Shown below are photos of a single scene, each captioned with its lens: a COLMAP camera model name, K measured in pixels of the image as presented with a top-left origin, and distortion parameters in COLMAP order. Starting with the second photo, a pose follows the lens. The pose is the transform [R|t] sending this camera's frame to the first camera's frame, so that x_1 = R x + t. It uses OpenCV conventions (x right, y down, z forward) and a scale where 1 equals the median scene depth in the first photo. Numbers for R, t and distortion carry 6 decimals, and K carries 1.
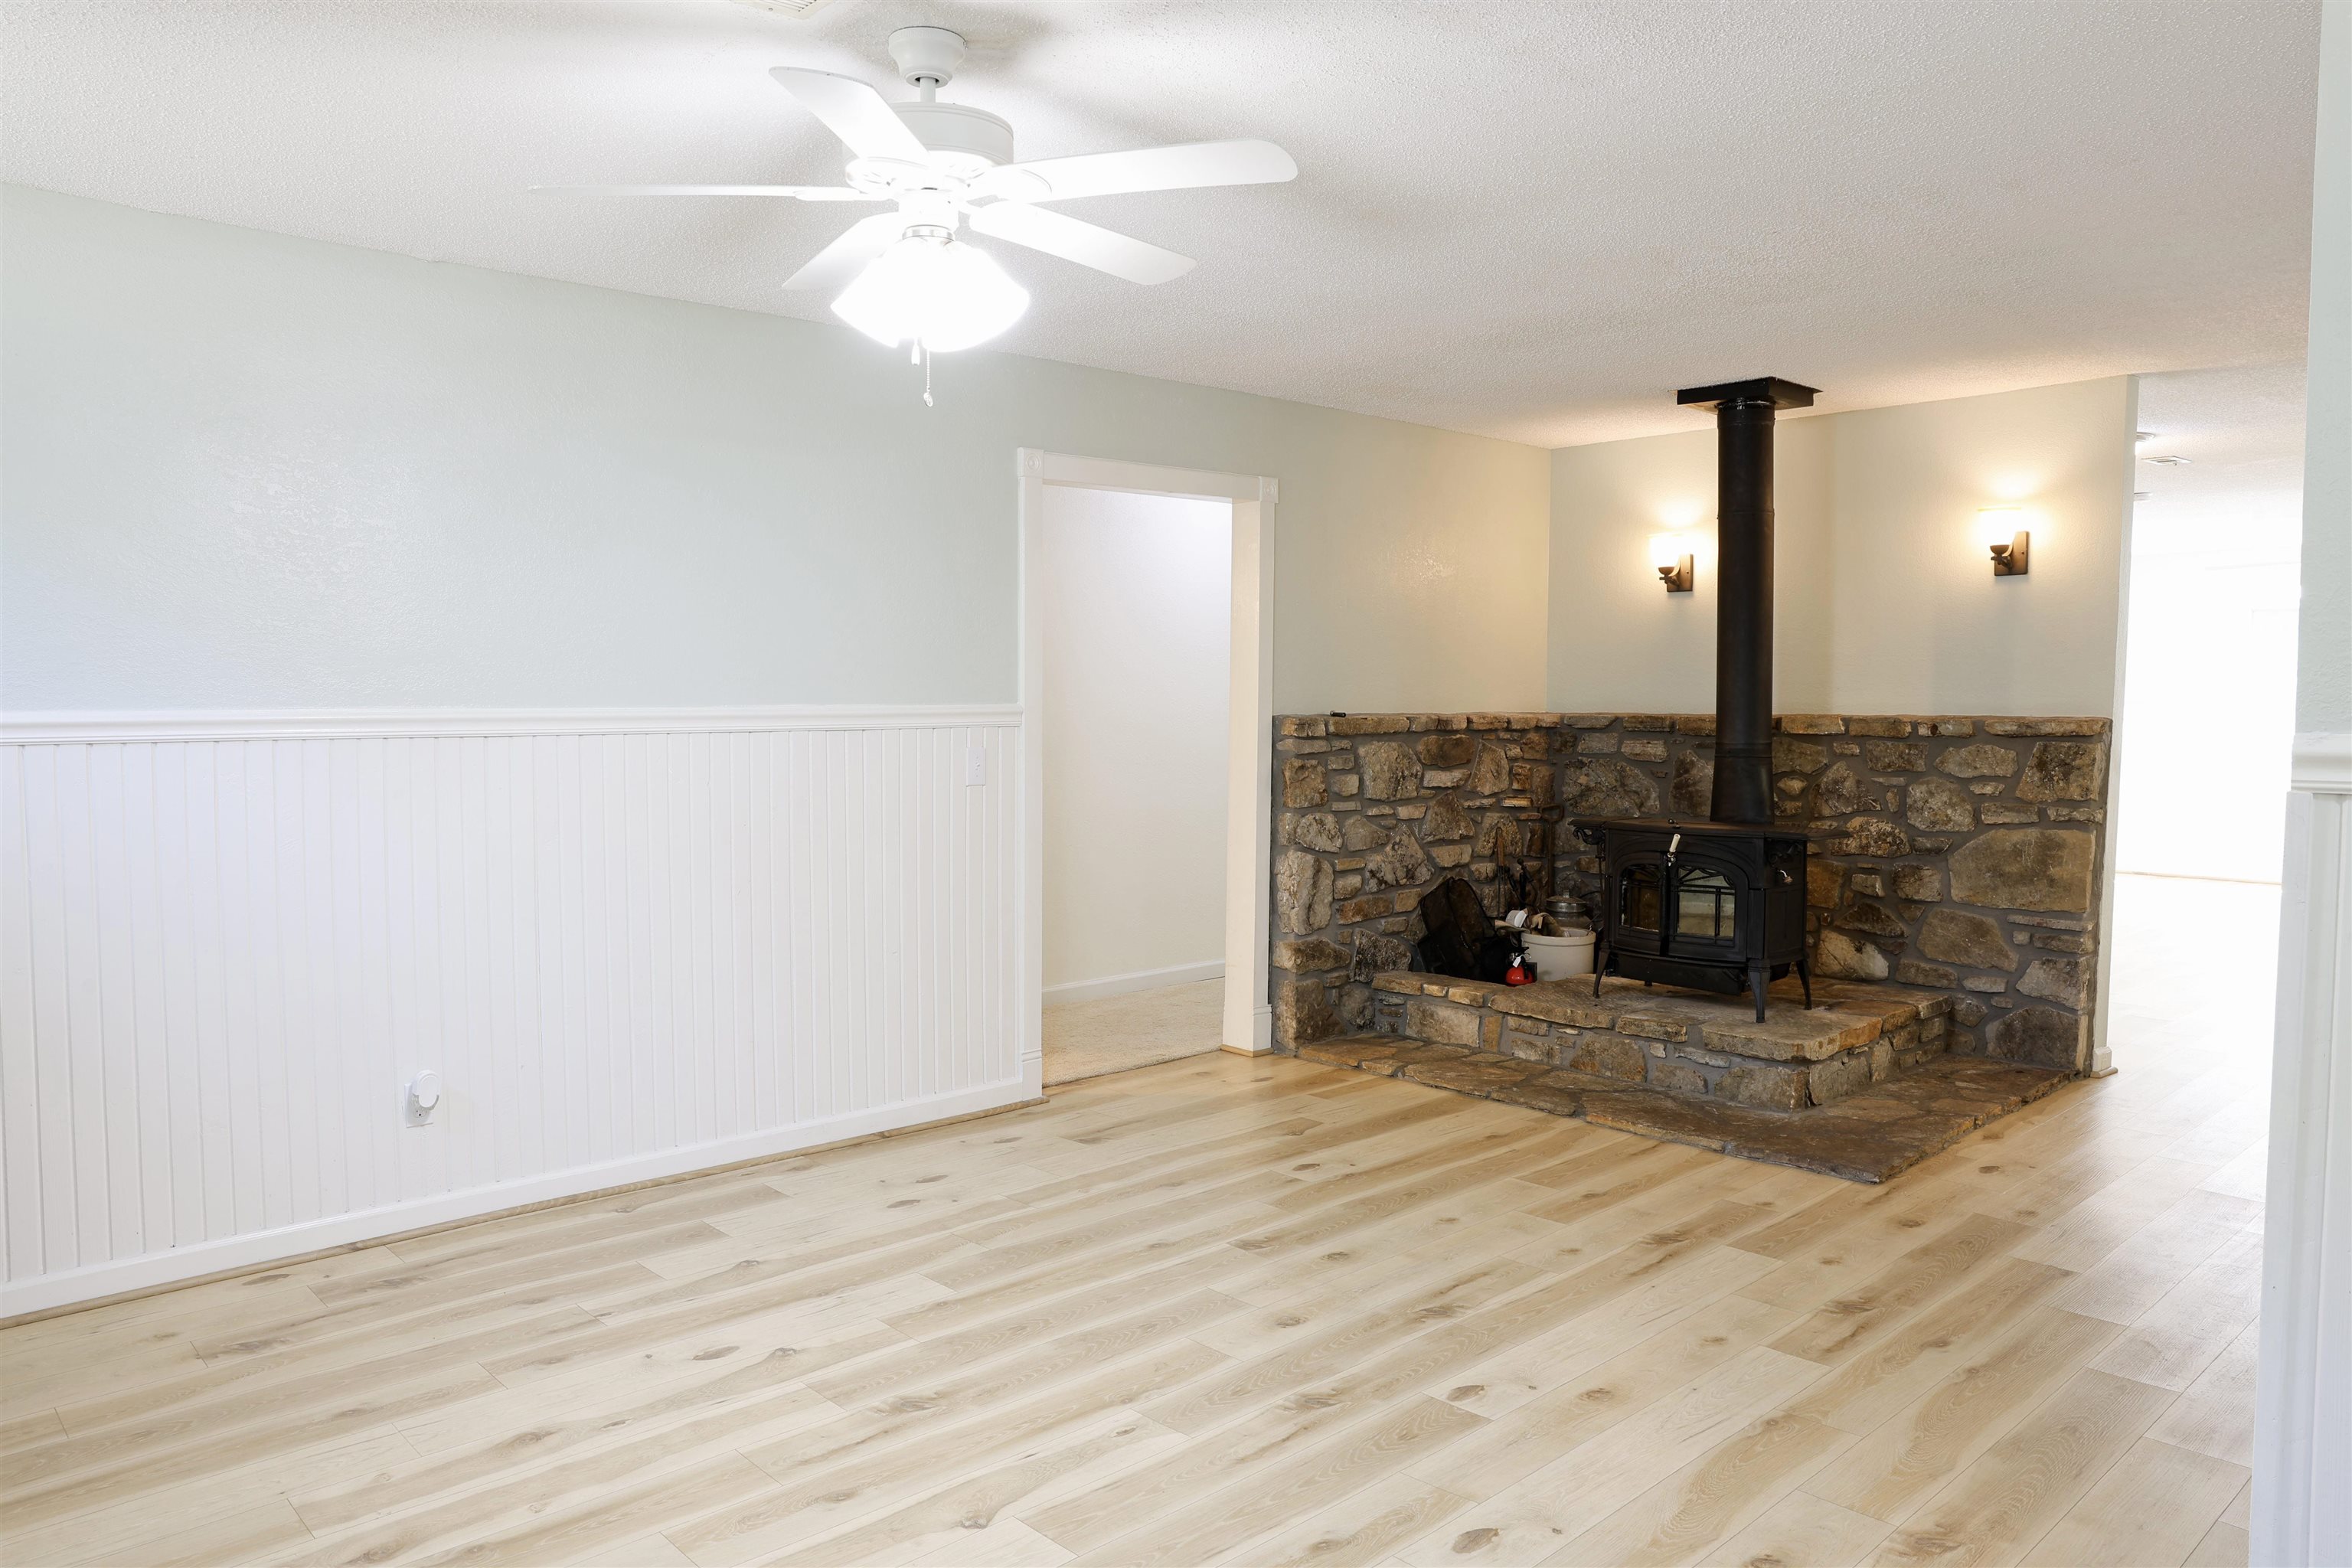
lens RADIAL K [[1582.0, 0, 1183.2], [0, 1582.0, 788.3], [0, 0, 1]] dist [-0.068667, 0.029452]
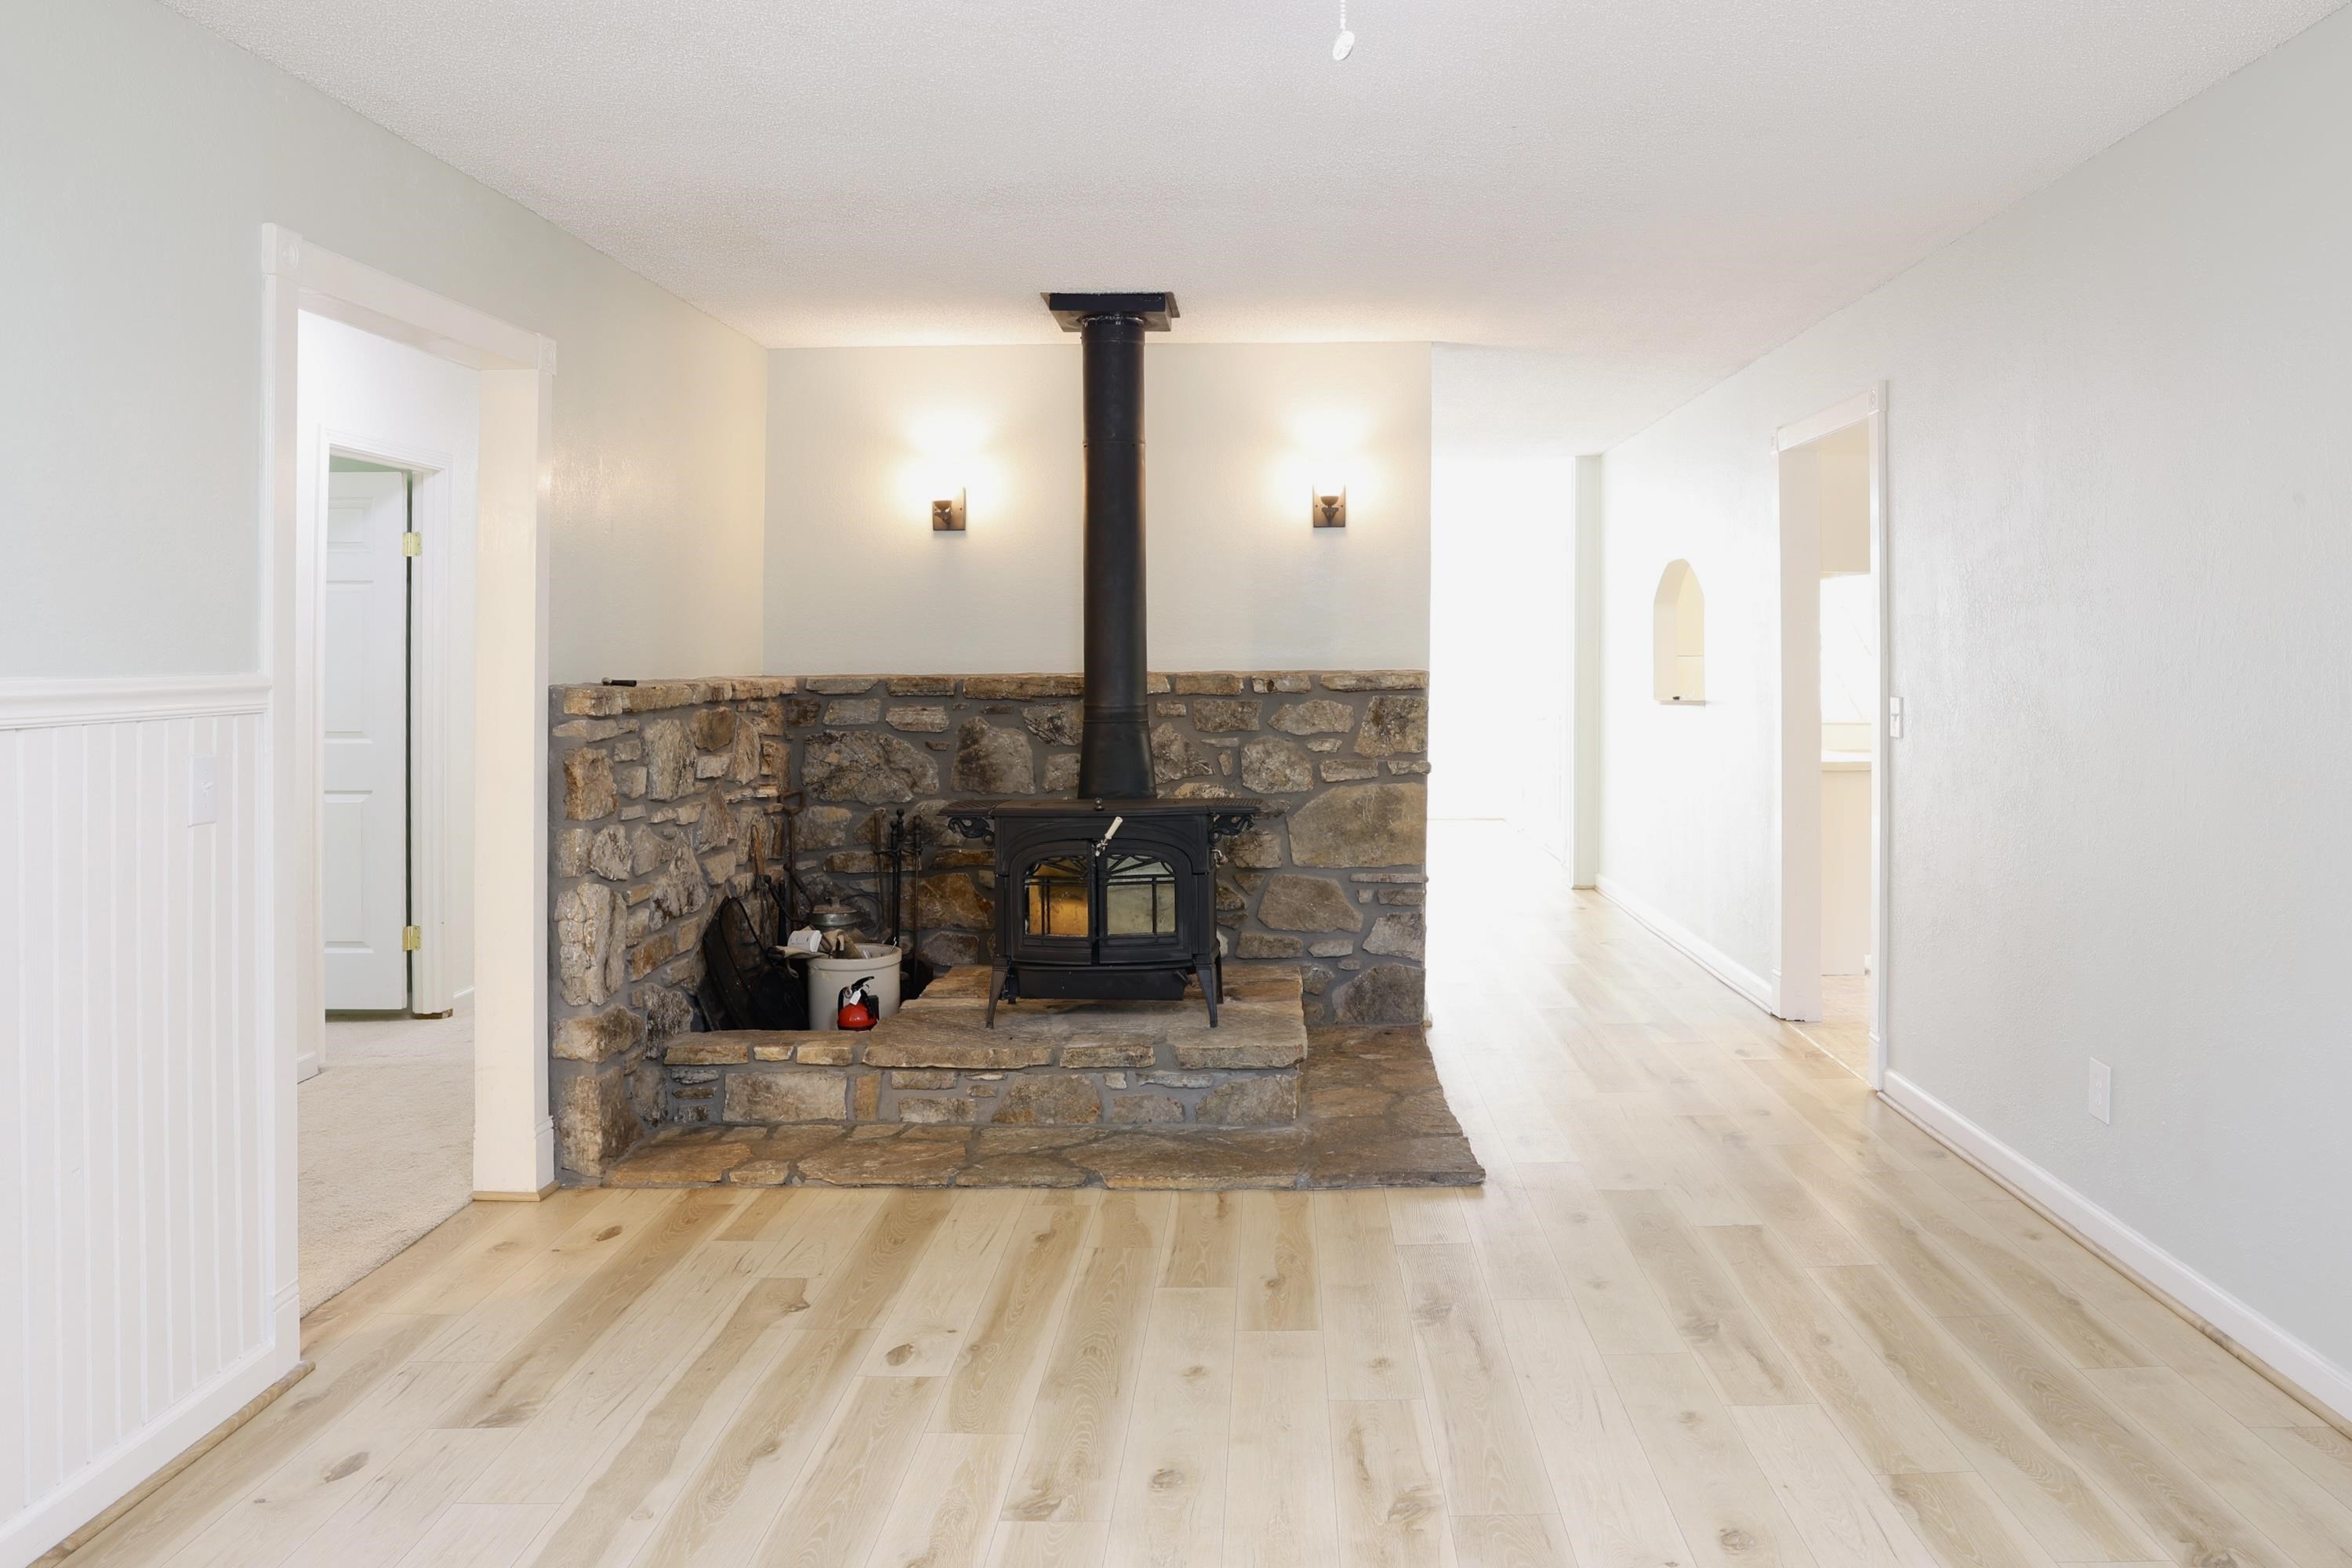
lens RADIAL K [[1660.6, 0, 1313.9], [0, 1660.6, 652.8], [0, 0, 1]] dist [-0.083362, 0.041948]
pose [[0.675939, -0.005119, 0.736939, -0.253338], [0.049098, 0.998067, -0.038101, -0.018689], [-0.735320, 0.061936, 0.674884, 0.309268]]
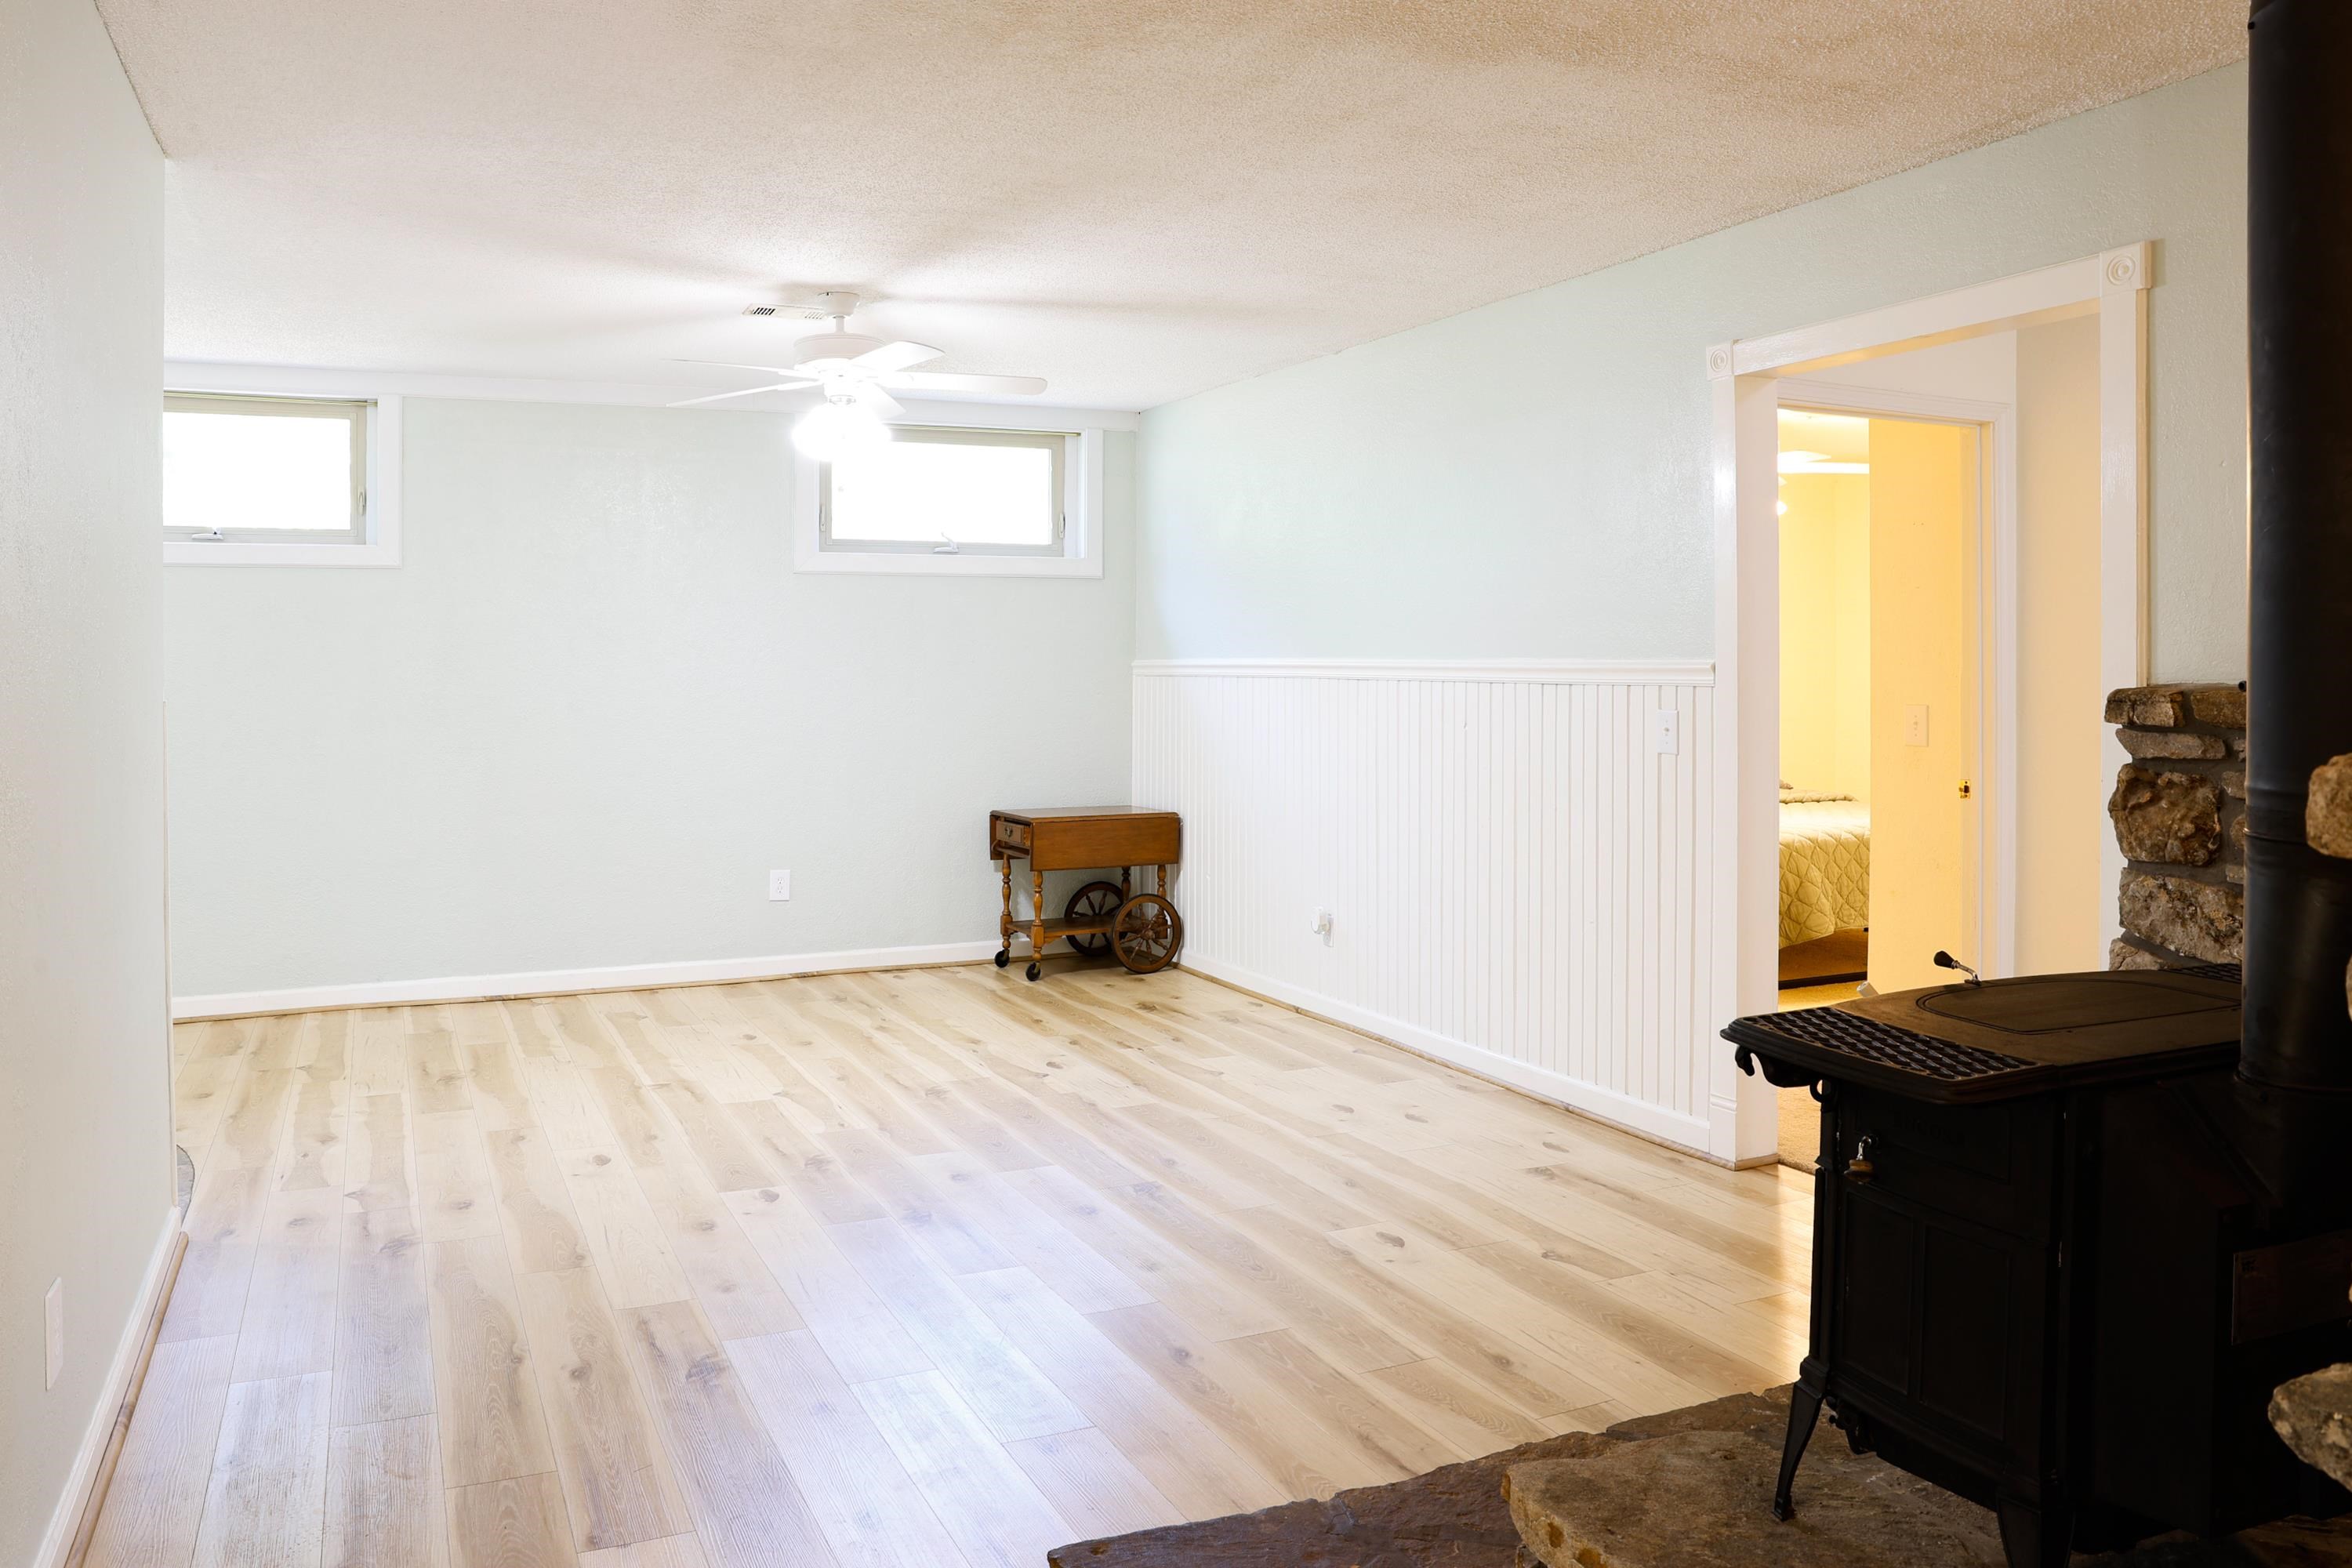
lens RADIAL K [[1660.6, 0, 1150.2], [0, 1660.6, 769.7], [0, 0, 1]] dist [-0.083362, 0.041948]
pose [[-0.311550, 0.057959, -0.948461, 0.725333], [-0.052420, 0.995570, 0.078056, -0.045991], [0.948783, 0.074037, -0.307132, 0.908046]]
